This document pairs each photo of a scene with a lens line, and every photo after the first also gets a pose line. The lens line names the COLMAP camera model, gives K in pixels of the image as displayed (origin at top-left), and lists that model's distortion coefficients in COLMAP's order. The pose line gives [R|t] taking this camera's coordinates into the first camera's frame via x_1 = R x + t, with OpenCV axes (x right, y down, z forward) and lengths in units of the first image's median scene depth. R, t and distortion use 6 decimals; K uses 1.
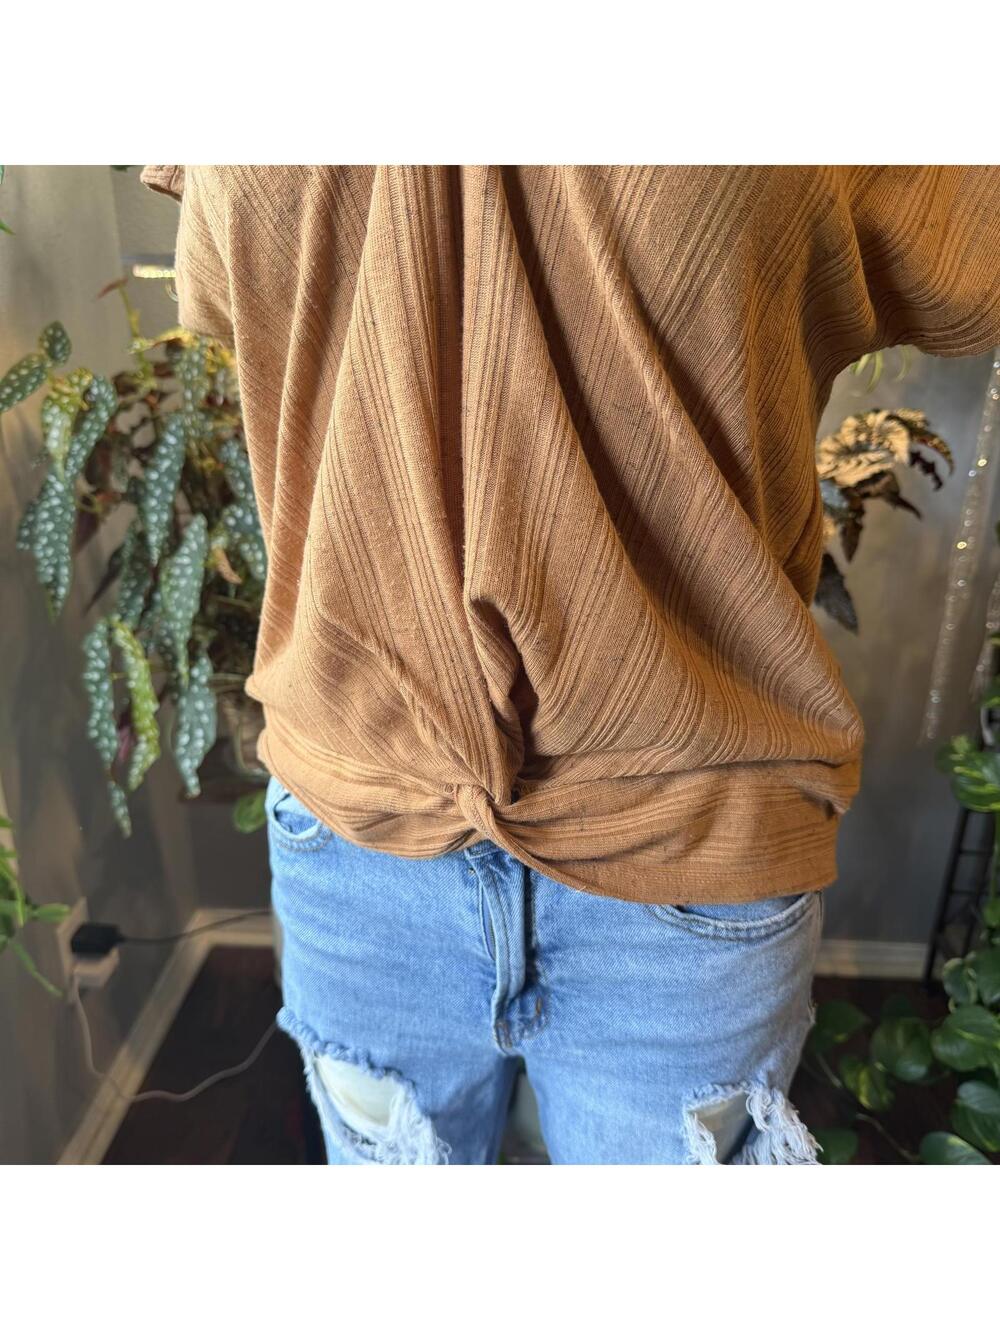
lens RADIAL K [[916.3, 0, 504.5], [0, 916.3, 663.6], [0, 0, 1]] dist [0.004894, -0.043600]
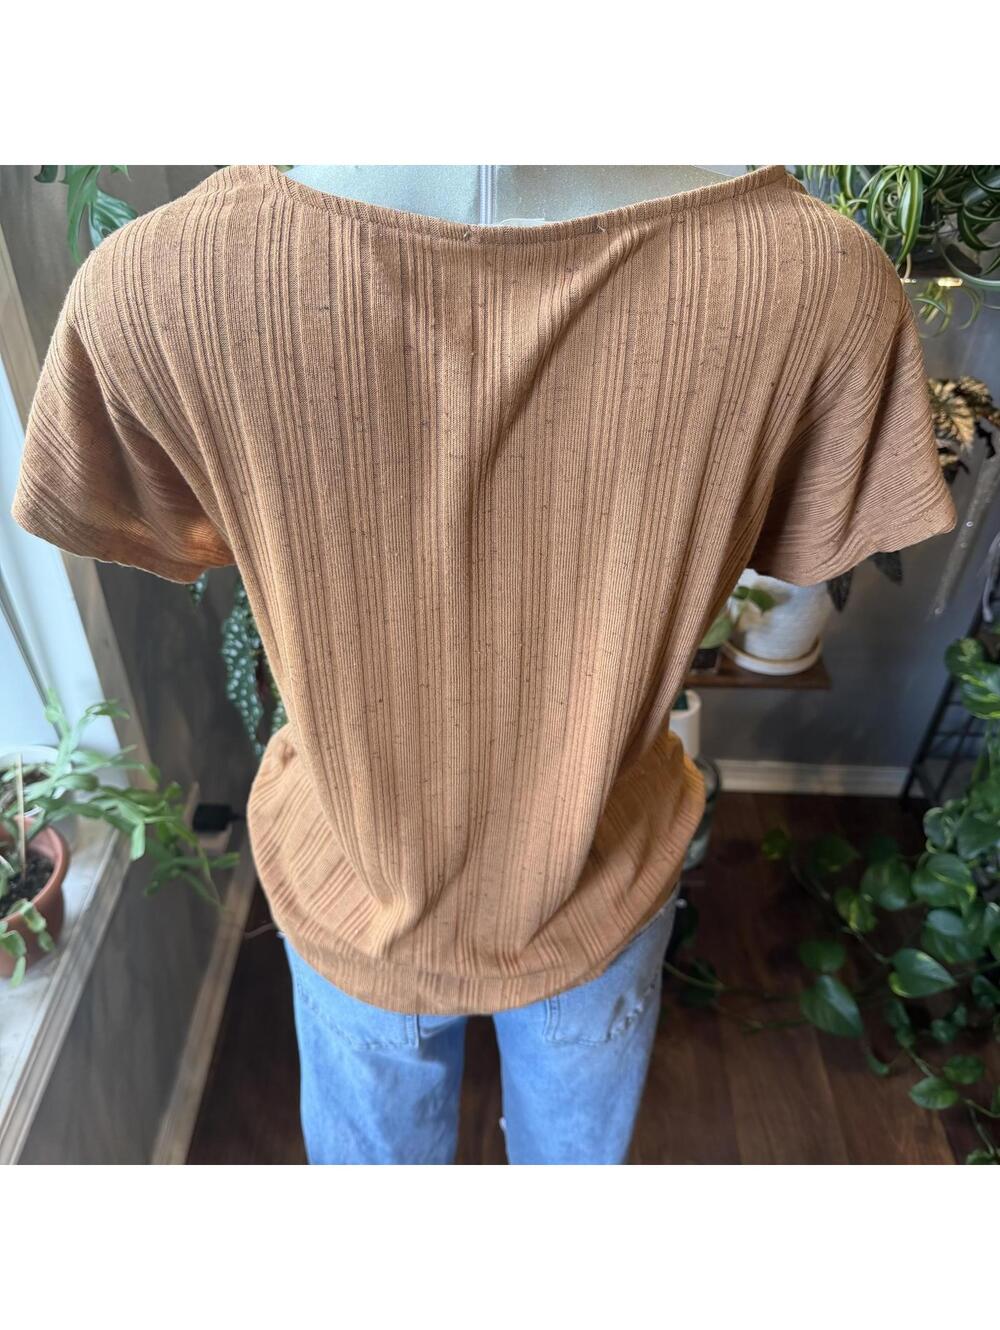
lens RADIAL K [[916.3, 0, 506.4], [0, 916.3, 650.8], [0, 0, 1]] dist [0.004894, -0.043600]
pose [[0.998823, -0.017468, 0.045244, -0.154936], [0.003384, 0.955714, 0.294277, -0.296595], [-0.048381, -0.293778, 0.954649, -0.074412]]
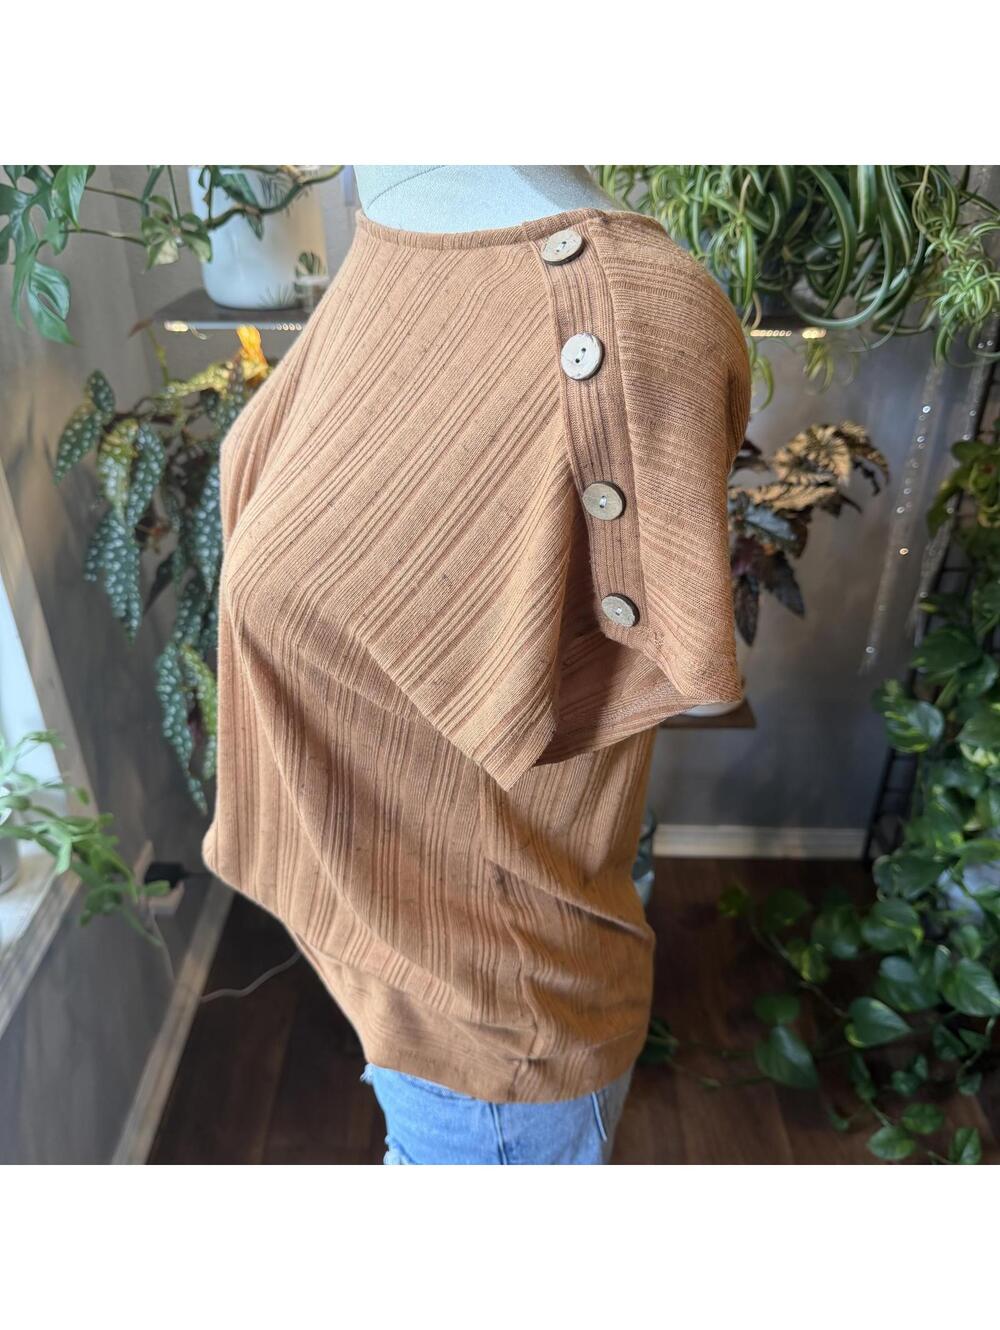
lens RADIAL K [[916.3, 0, 505.9], [0, 916.3, 654.3], [0, 0, 1]] dist [0.004894, -0.043600]
pose [[0.998772, -0.038545, 0.031136, -0.041305], [0.033064, 0.986469, 0.160580, -0.194091], [-0.036905, -0.159353, 0.986532, -0.169557]]
